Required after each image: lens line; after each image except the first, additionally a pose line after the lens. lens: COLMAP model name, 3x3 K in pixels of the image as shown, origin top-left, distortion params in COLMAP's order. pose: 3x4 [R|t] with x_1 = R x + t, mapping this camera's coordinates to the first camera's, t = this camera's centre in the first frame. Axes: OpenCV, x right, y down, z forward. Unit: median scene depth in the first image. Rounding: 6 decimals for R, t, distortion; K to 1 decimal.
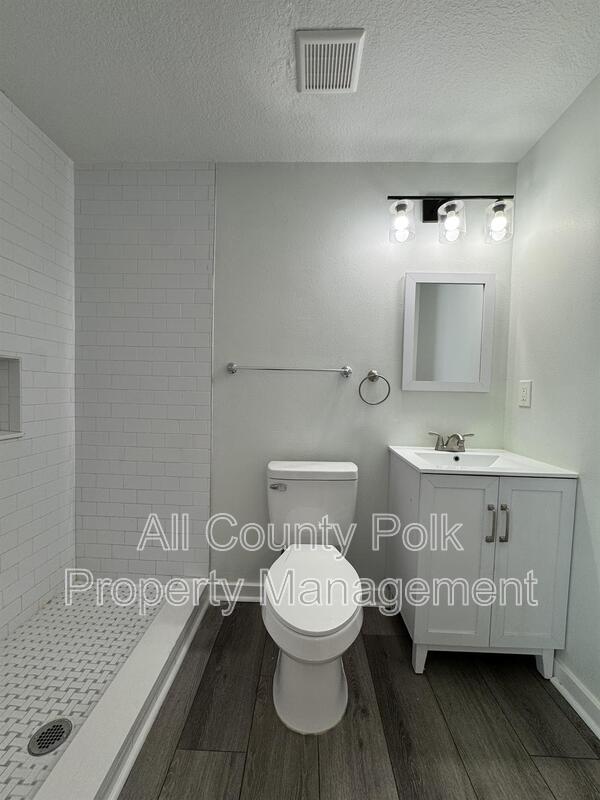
lens RADIAL K [[322.0, 0, 301.0], [0, 322.0, 401.1], [0, 0, 1]] dist [-0.002312, -0.000053]
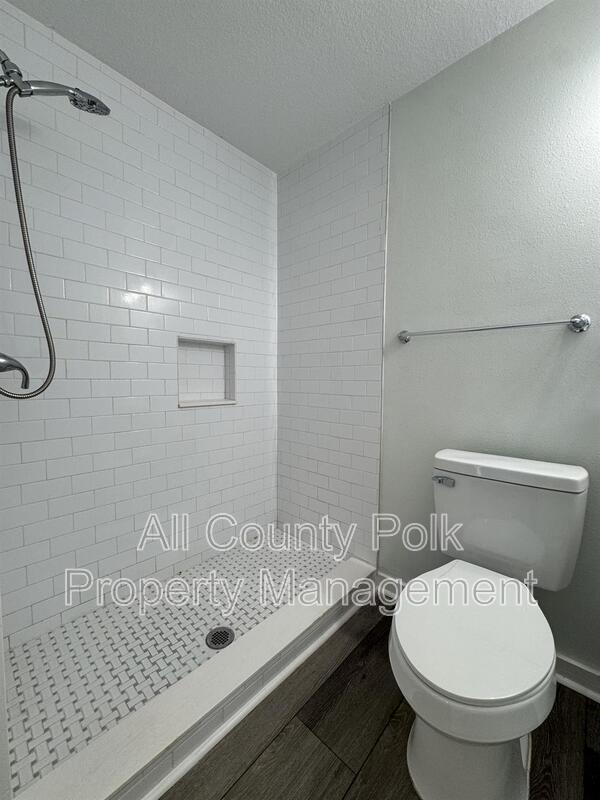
lens RADIAL K [[322.0, 0, 301.0], [0, 322.0, 401.1], [0, 0, 1]] dist [-0.002312, -0.000053]
pose [[0.747779, 0.027226, -0.663389, 0.170395], [-0.015173, 0.999599, 0.023921, 0.058890], [0.663774, -0.007822, 0.747892, 0.183480]]
